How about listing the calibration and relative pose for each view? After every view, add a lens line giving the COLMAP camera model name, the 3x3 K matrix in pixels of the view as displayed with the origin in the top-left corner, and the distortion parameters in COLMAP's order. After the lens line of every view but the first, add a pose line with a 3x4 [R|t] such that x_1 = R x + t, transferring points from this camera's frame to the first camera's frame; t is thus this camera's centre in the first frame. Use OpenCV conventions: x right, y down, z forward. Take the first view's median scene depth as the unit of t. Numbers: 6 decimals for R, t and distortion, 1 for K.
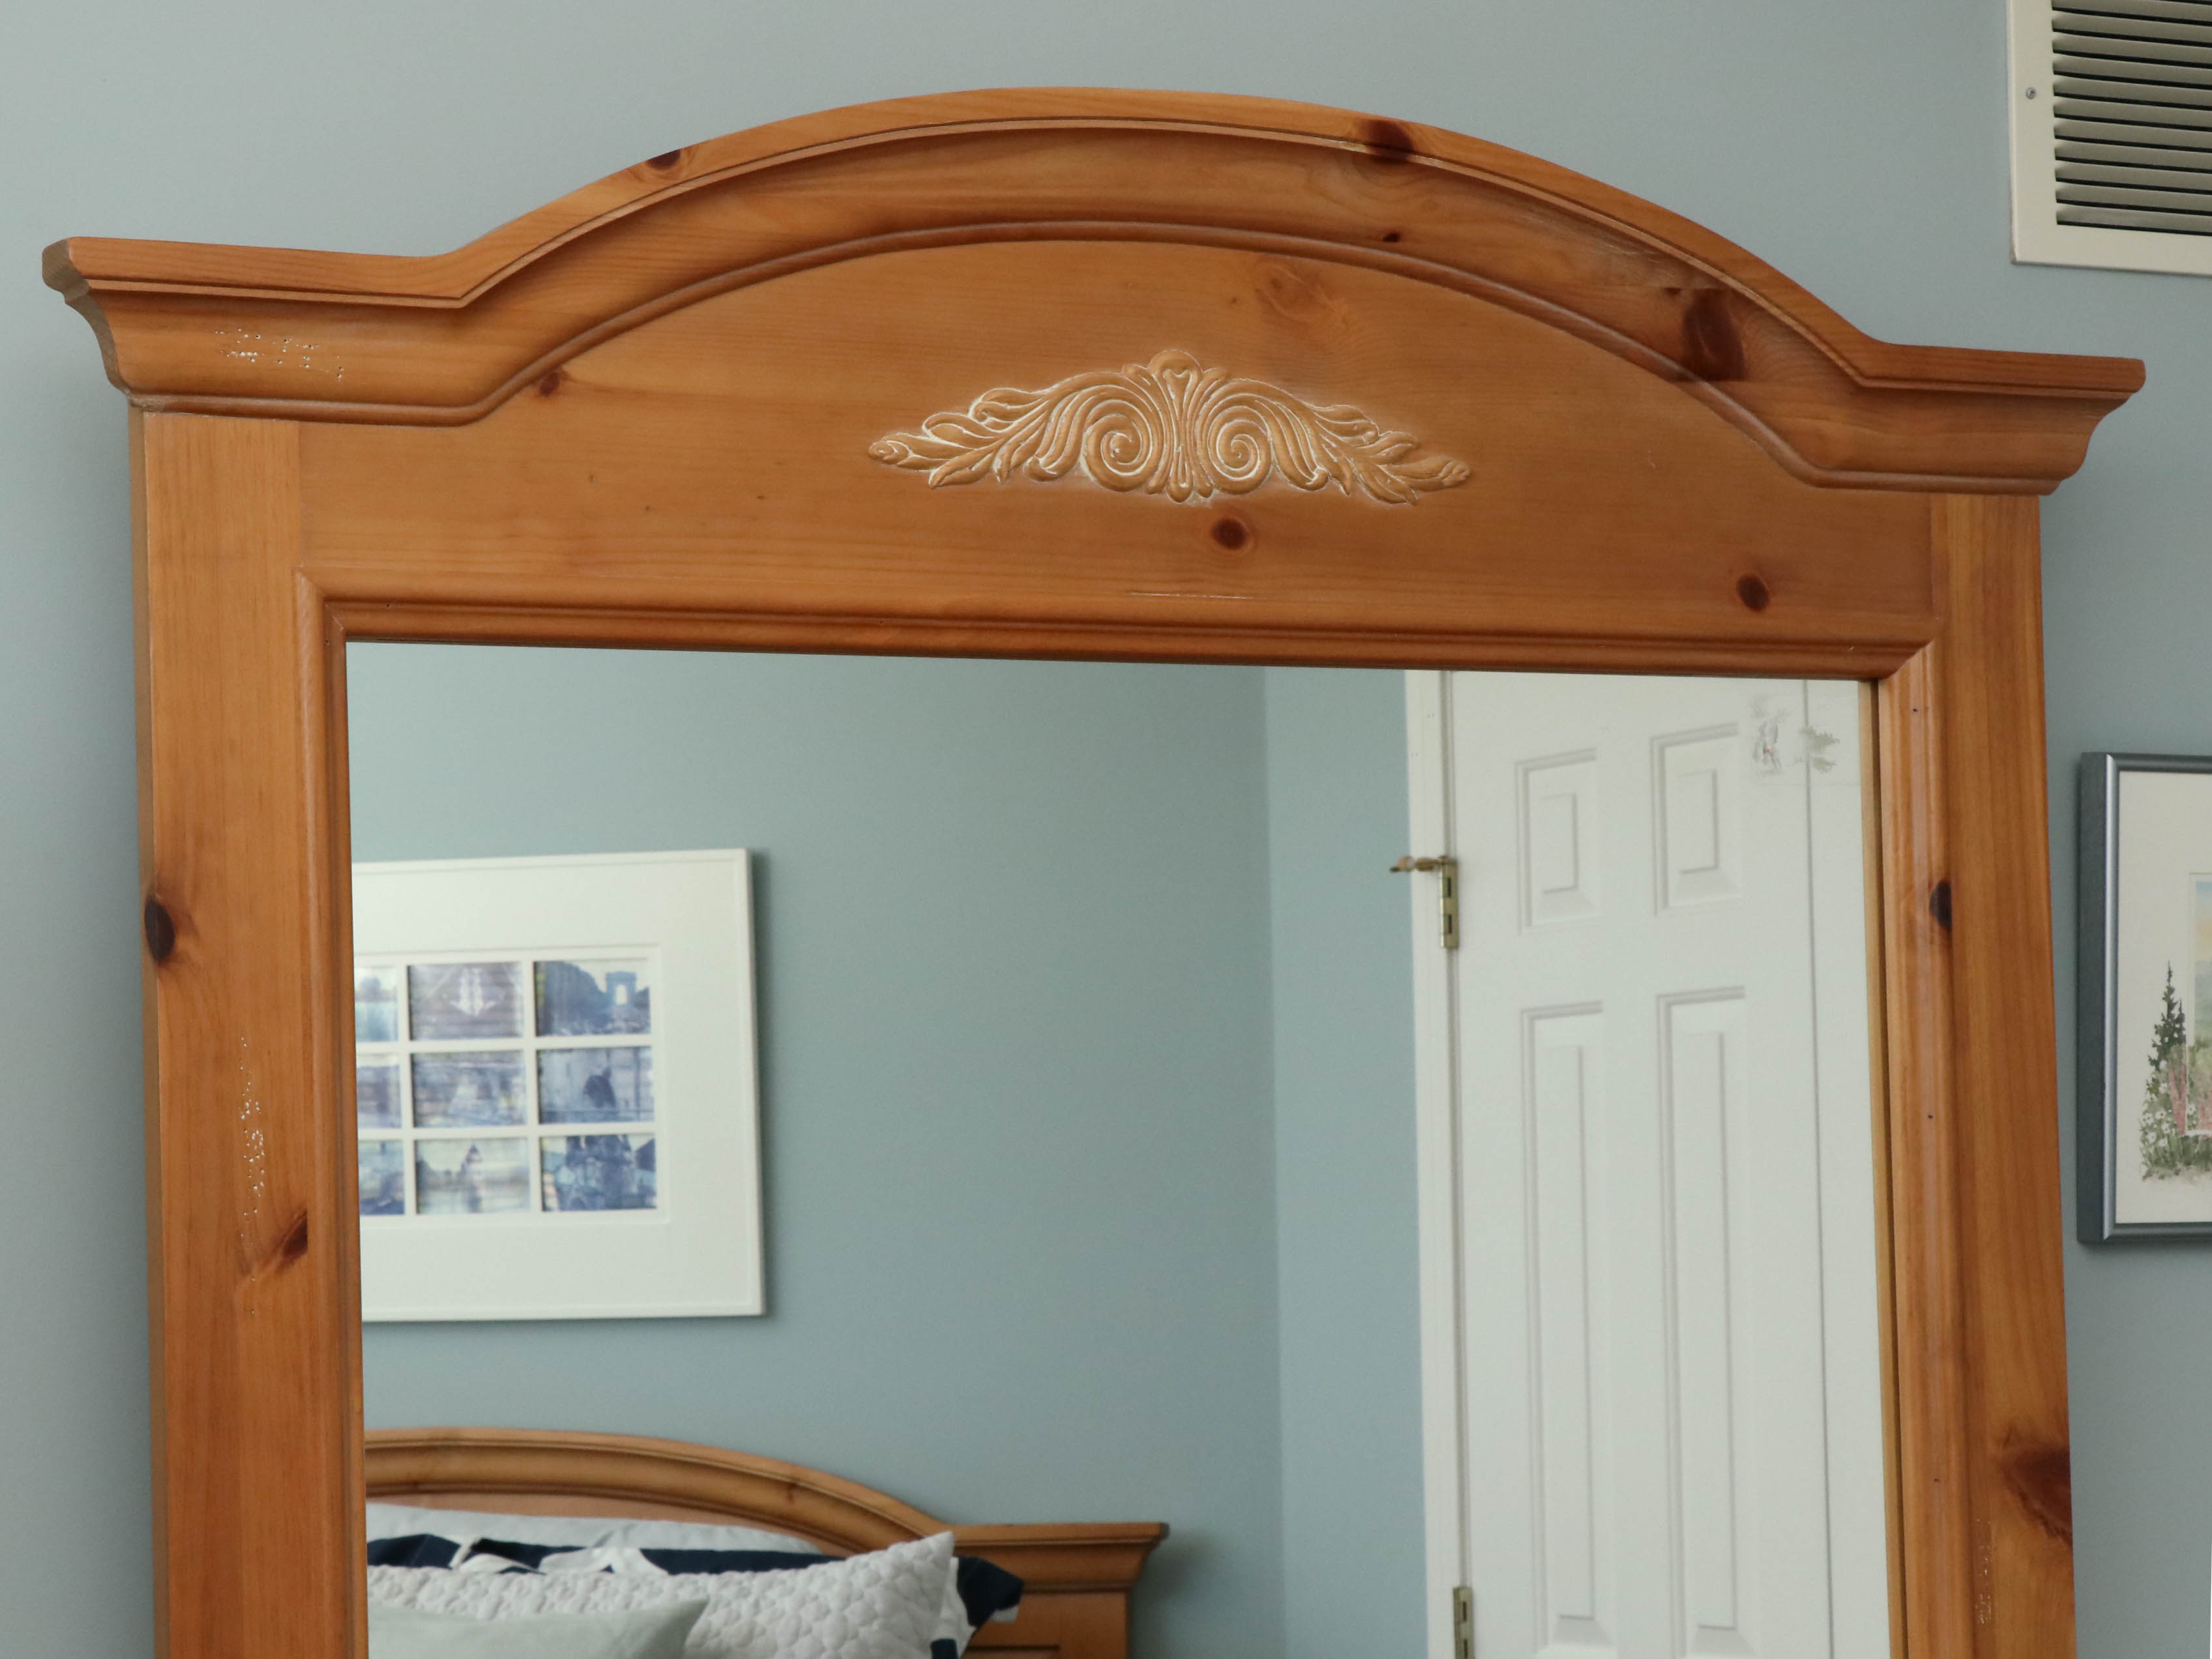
lens RADIAL K [[5557.2, 0, 1036.5], [0, 5557.2, 973.9], [0, 0, 1]] dist [0.061800, 0.000000]
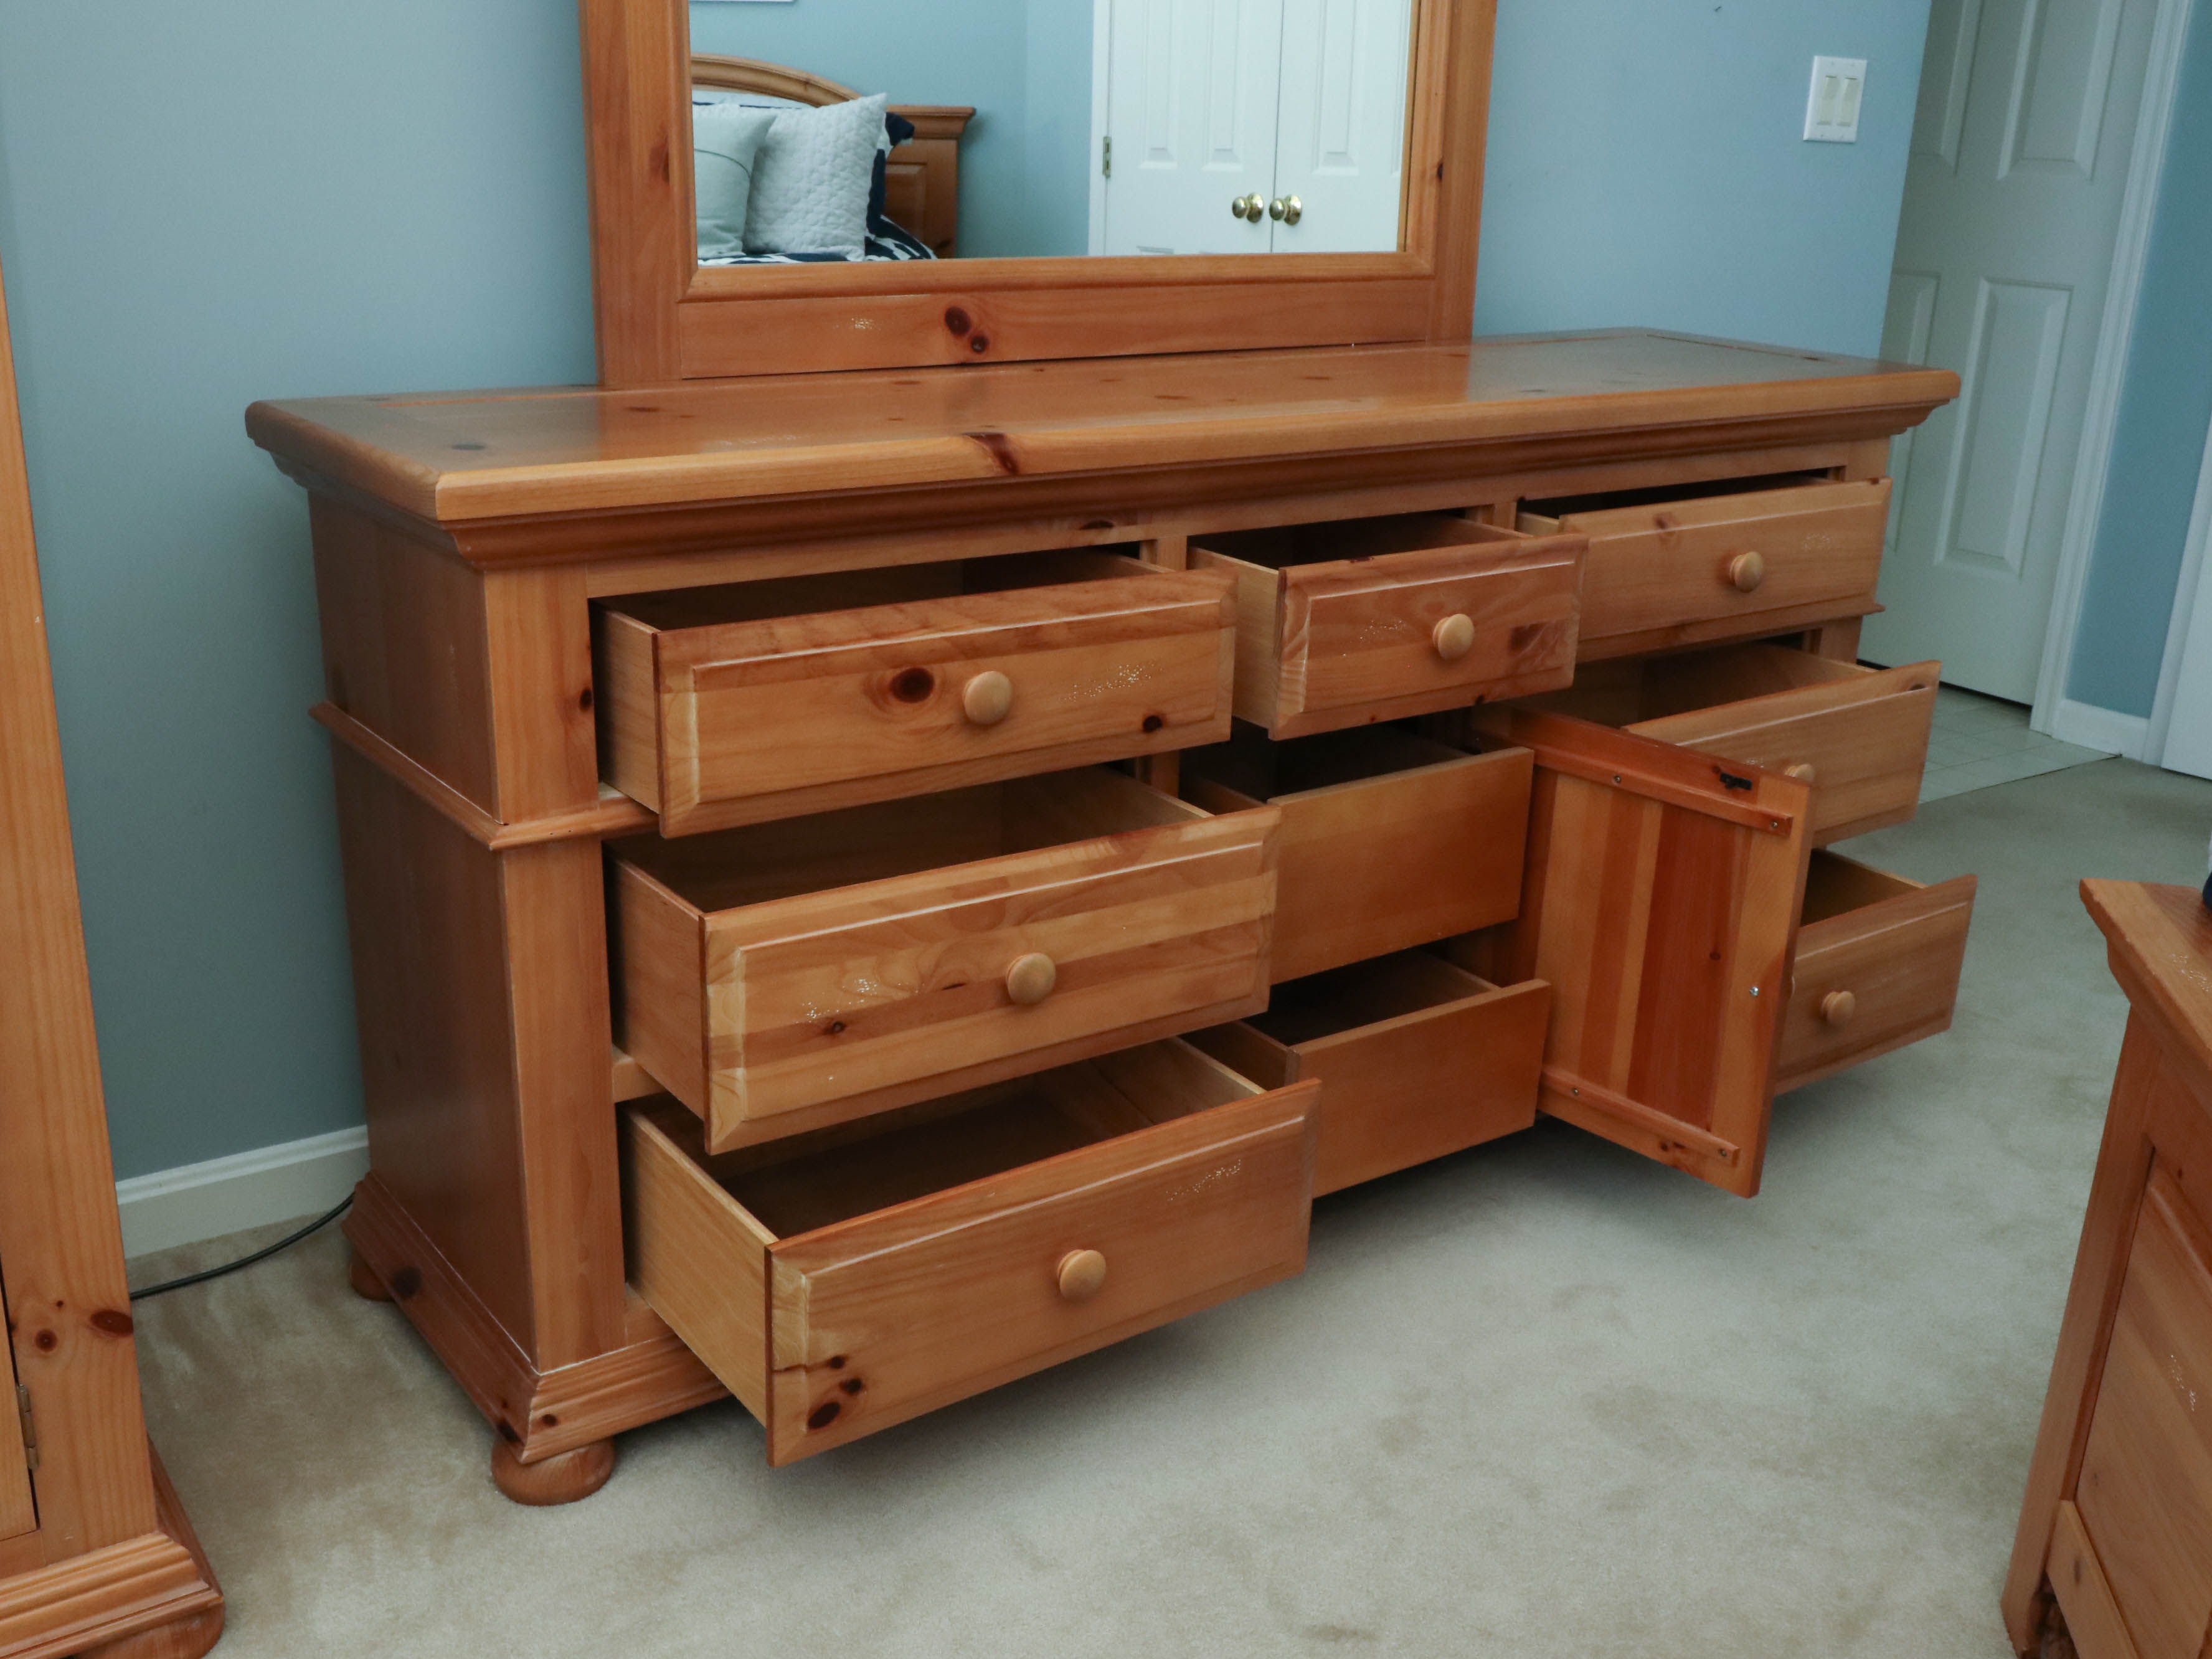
lens RADIAL K [[2132.4, 0, 1098.4], [0, 2132.4, 850.0], [0, 0, 1]] dist [-0.018388, 0.000000]
pose [[0.992646, 0.010569, 0.120593, -0.054386], [-0.053614, 0.931535, 0.359677, 0.128818], [-0.108535, -0.363498, 0.925251, 0.167786]]
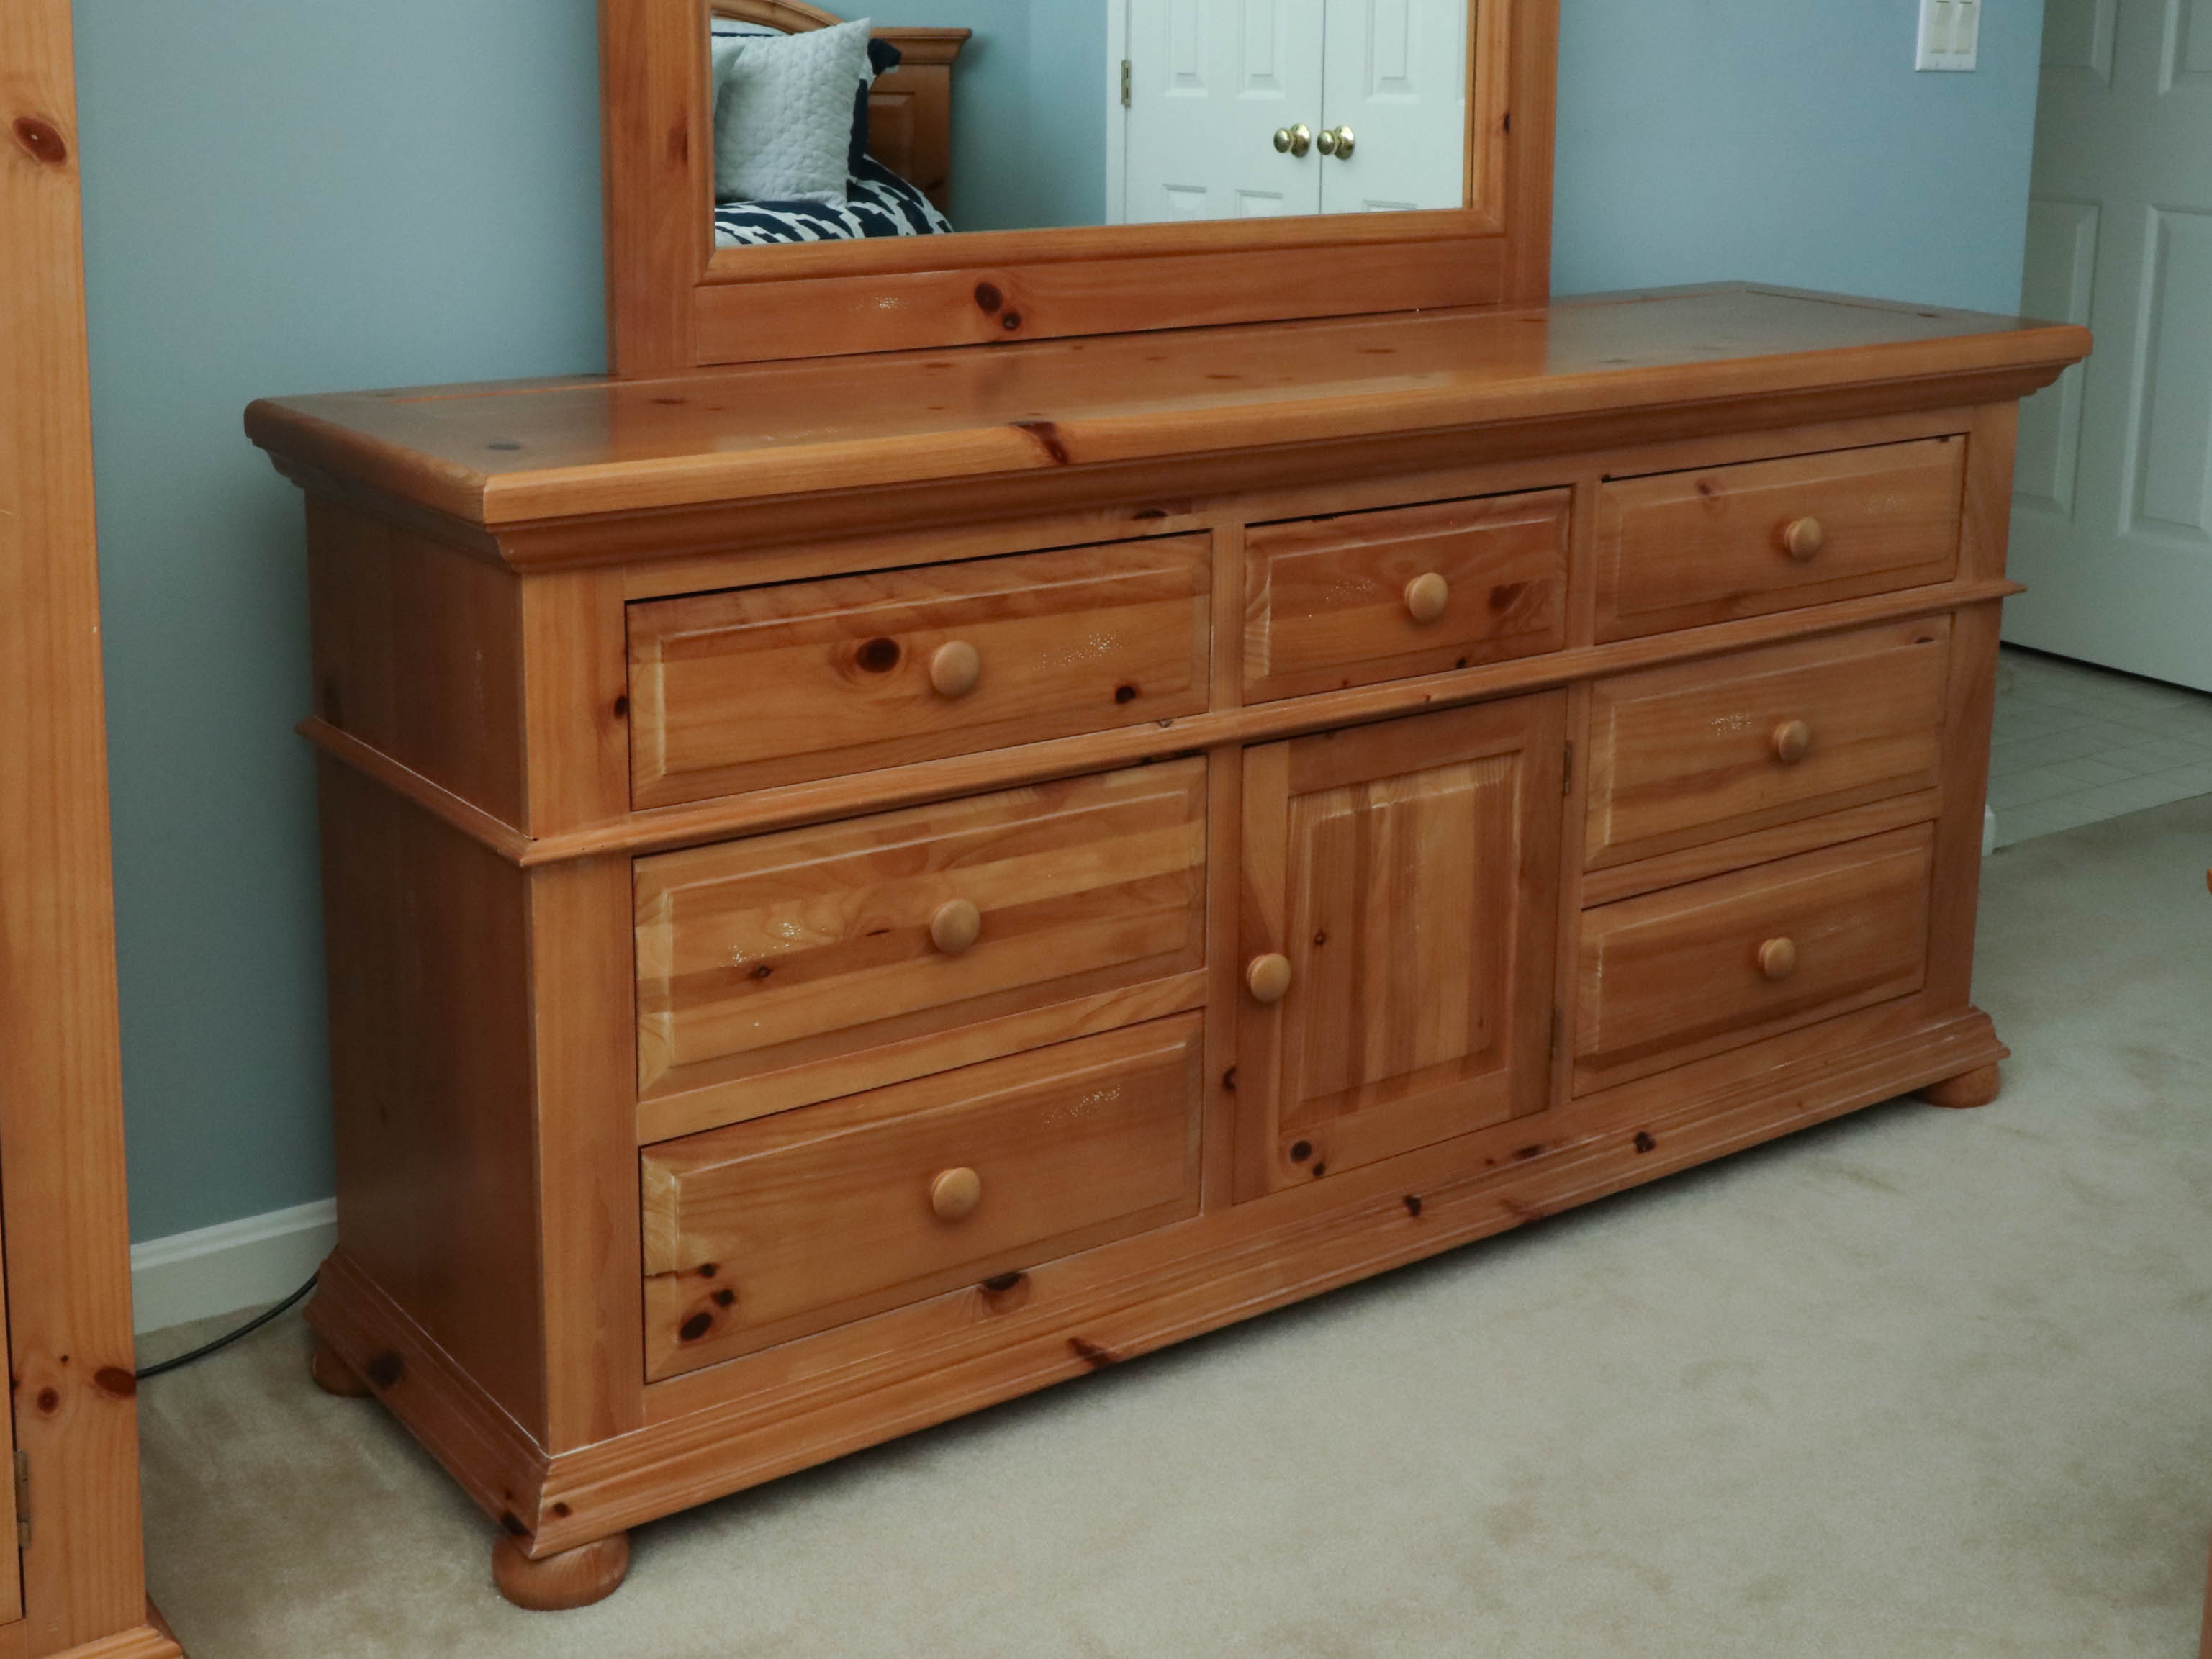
lens RADIAL K [[2750.7, 0, 1090.0], [0, 2750.7, 518.4], [0, 0, 1]] dist [0.003647, 0.000000]
pose [[0.993581, 0.011210, 0.112567, -0.080450], [-0.036010, 0.974657, 0.220787, 0.100856], [-0.107239, -0.223423, 0.968804, 0.054978]]
